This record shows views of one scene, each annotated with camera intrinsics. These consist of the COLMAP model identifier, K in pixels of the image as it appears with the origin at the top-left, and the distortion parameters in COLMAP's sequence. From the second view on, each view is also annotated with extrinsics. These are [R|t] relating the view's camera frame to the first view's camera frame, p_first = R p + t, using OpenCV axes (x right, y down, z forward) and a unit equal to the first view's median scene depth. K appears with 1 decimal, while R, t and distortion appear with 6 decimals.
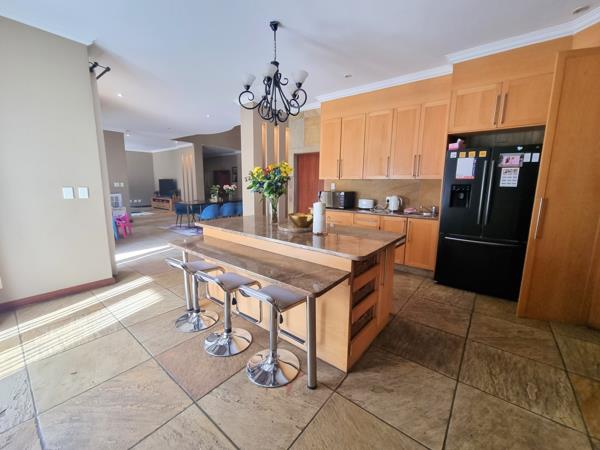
lens RADIAL K [[245.2, 0, 302.3], [0, 245.2, 221.5], [0, 0, 1]] dist [-0.000810, -0.000332]
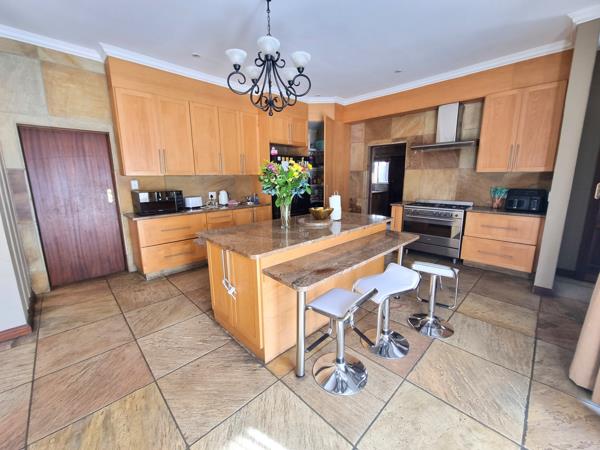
lens RADIAL K [[245.2, 0, 302.3], [0, 245.2, 221.5], [0, 0, 1]] dist [-0.000810, -0.000332]
pose [[0.126818, -0.194816, 0.972607, -0.996575], [0.162286, 0.971387, 0.173411, -0.161111], [-0.978560, 0.135848, 0.154805, 0.805583]]
